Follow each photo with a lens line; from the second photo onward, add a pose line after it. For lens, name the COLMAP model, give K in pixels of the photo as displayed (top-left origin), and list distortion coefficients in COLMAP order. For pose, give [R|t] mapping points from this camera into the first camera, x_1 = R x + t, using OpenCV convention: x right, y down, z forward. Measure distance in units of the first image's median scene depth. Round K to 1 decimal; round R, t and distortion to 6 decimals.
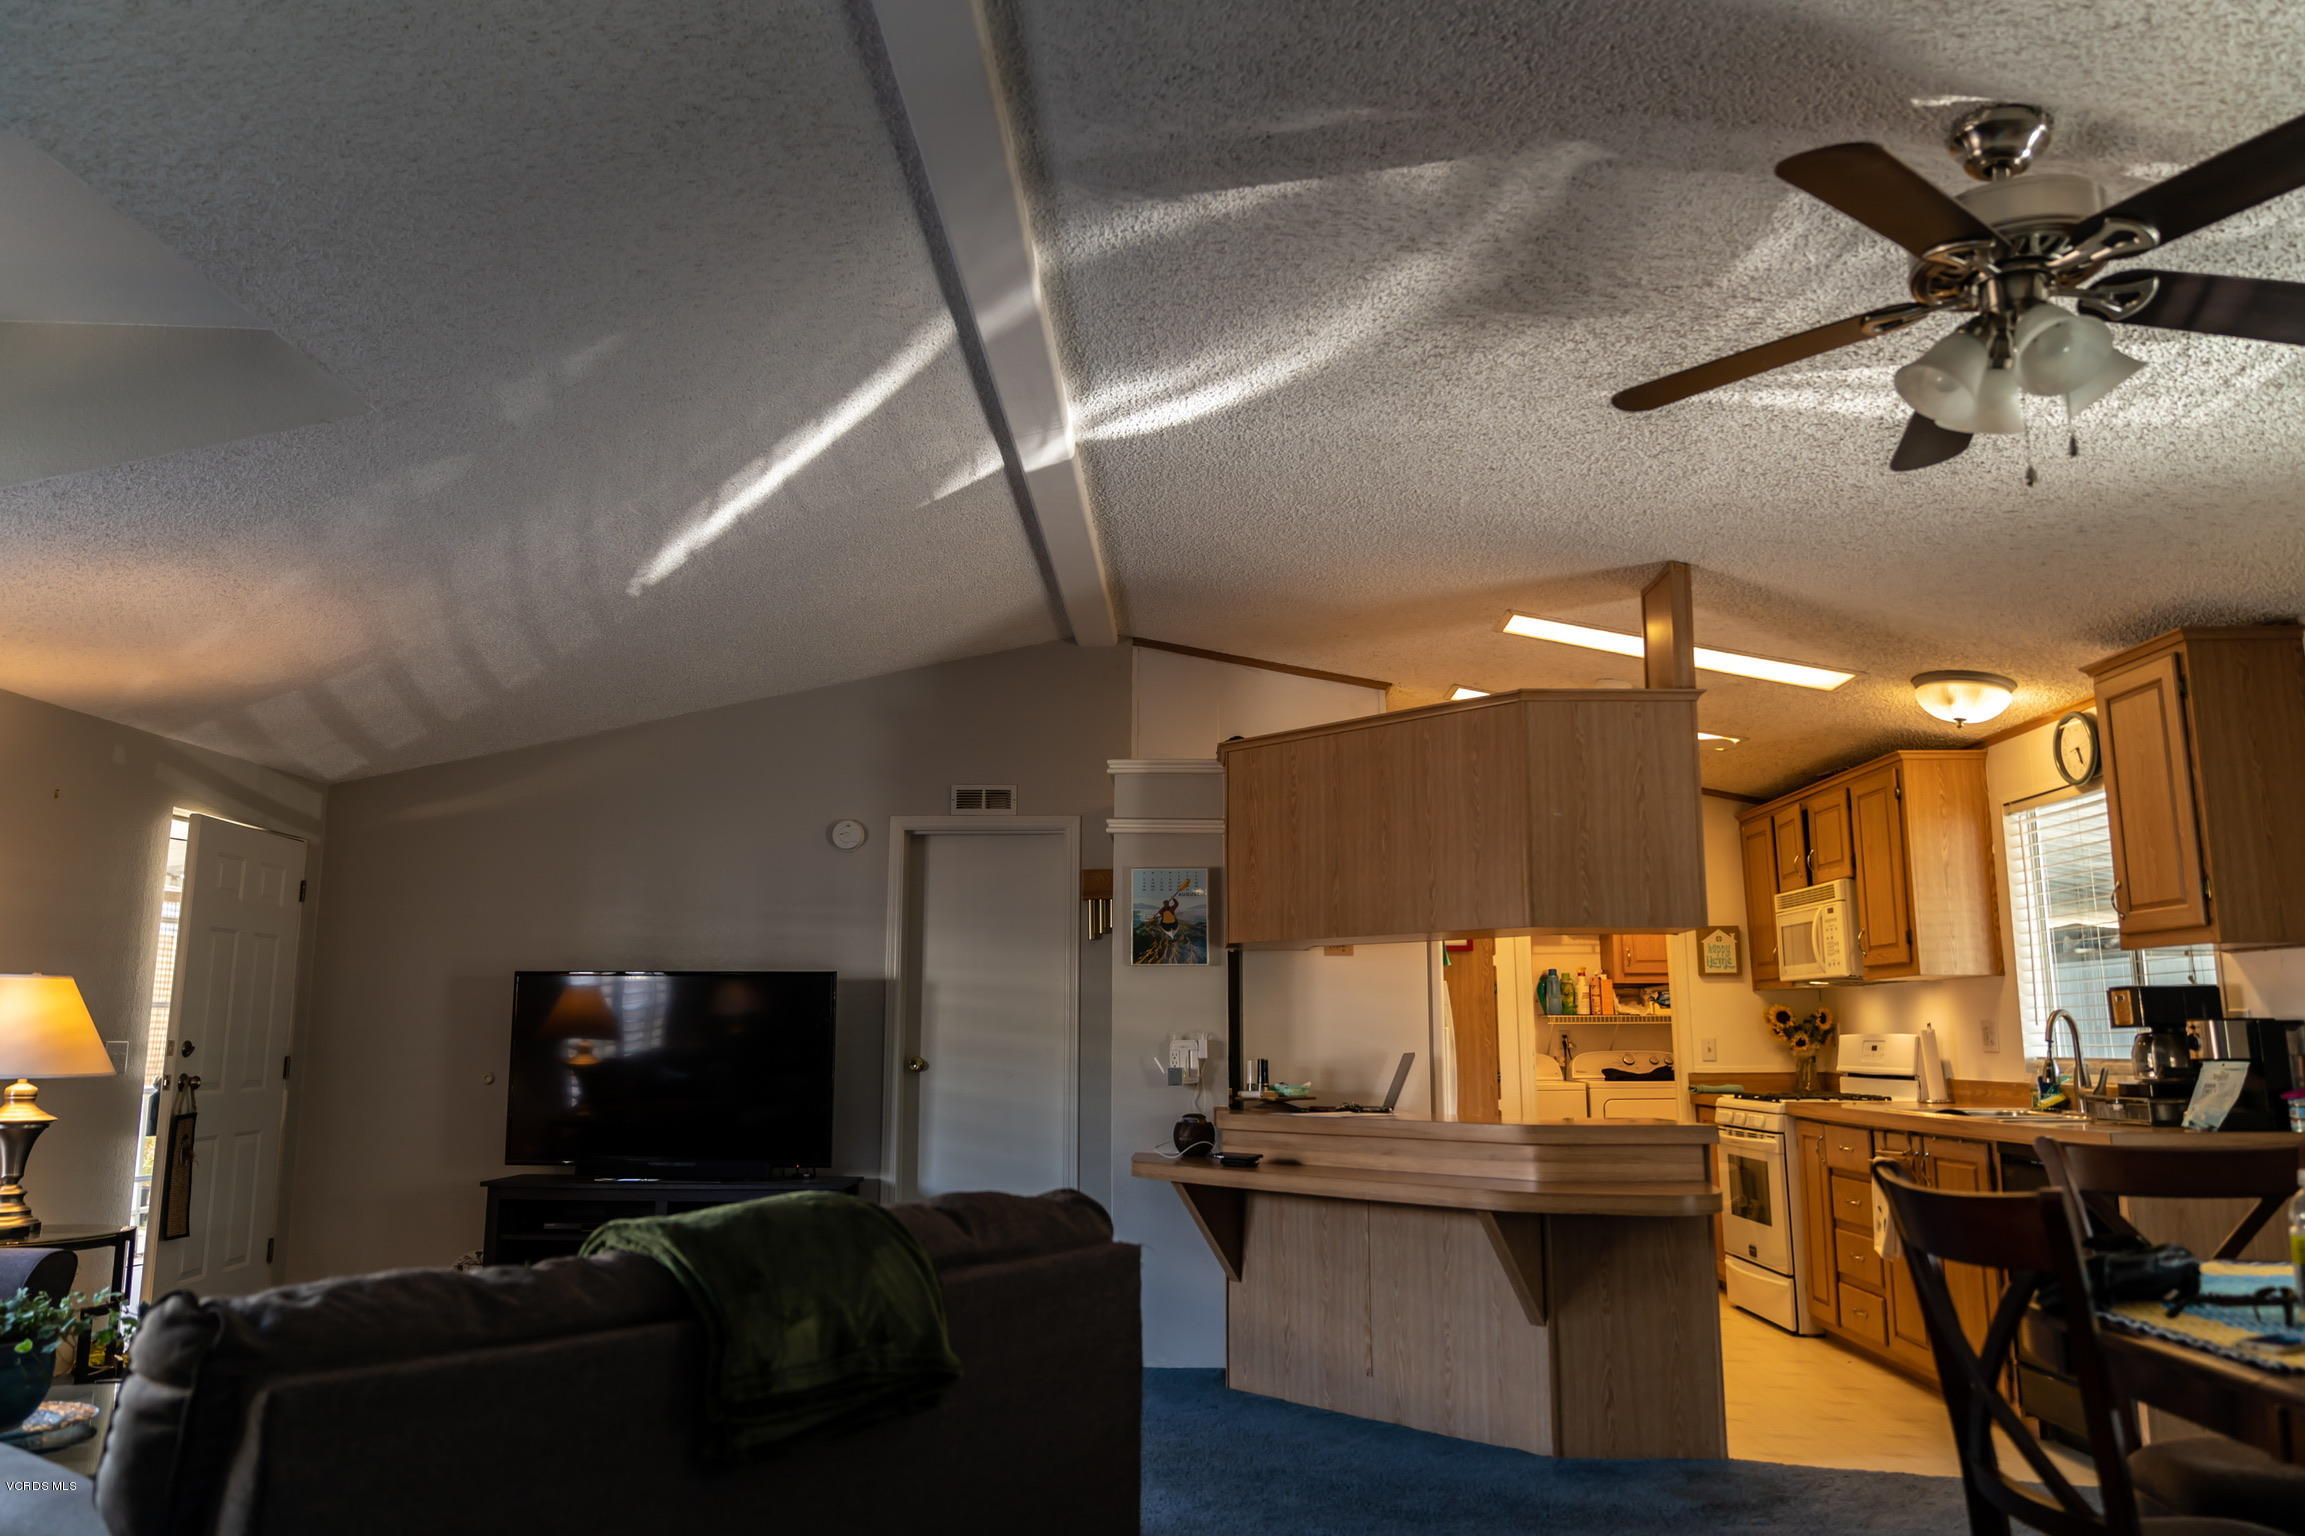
lens RADIAL K [[1583.6, 0, 1152.5], [0, 1583.6, 768.0], [0, 0, 1]] dist [-0.022869, 0.008884]
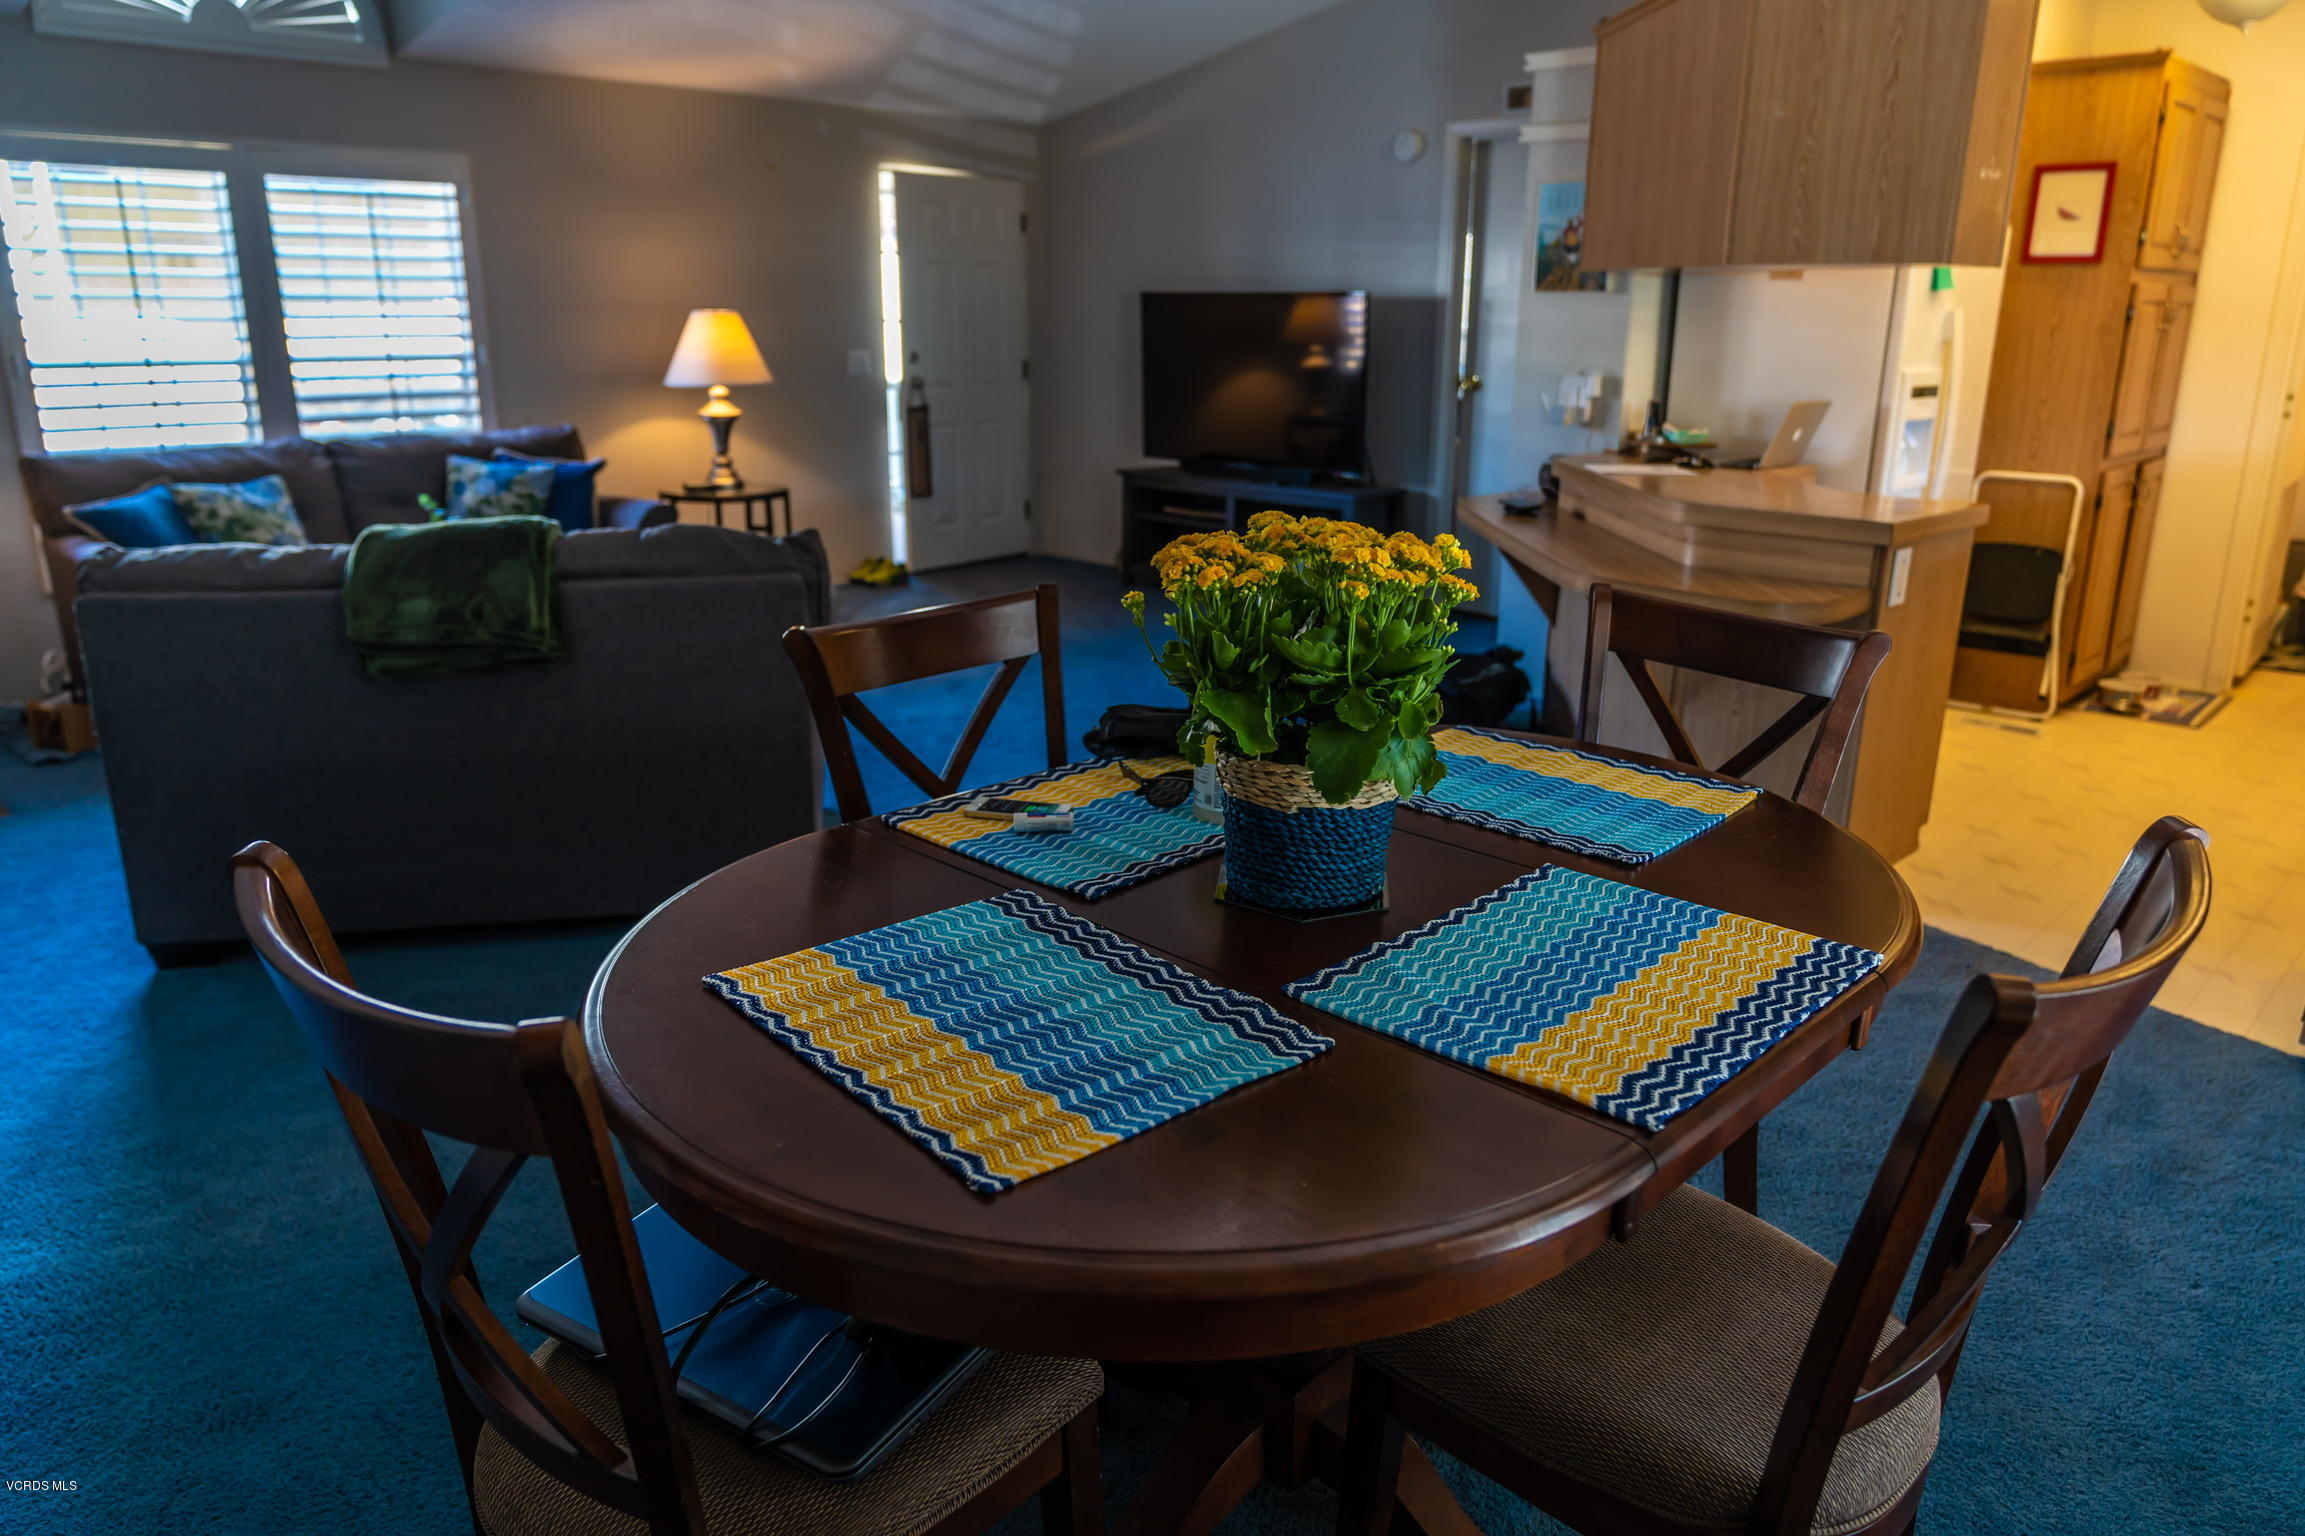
lens RADIAL K [[1583.6, 0, 1152.5], [0, 1583.6, 768.0], [0, 0, 1]] dist [-0.022869, 0.008884]
pose [[0.740552, 0.193852, -0.643431, 0.564184], [0.106646, 0.911451, 0.397345, -0.016982], [0.663483, -0.362874, 0.654304, 0.164865]]
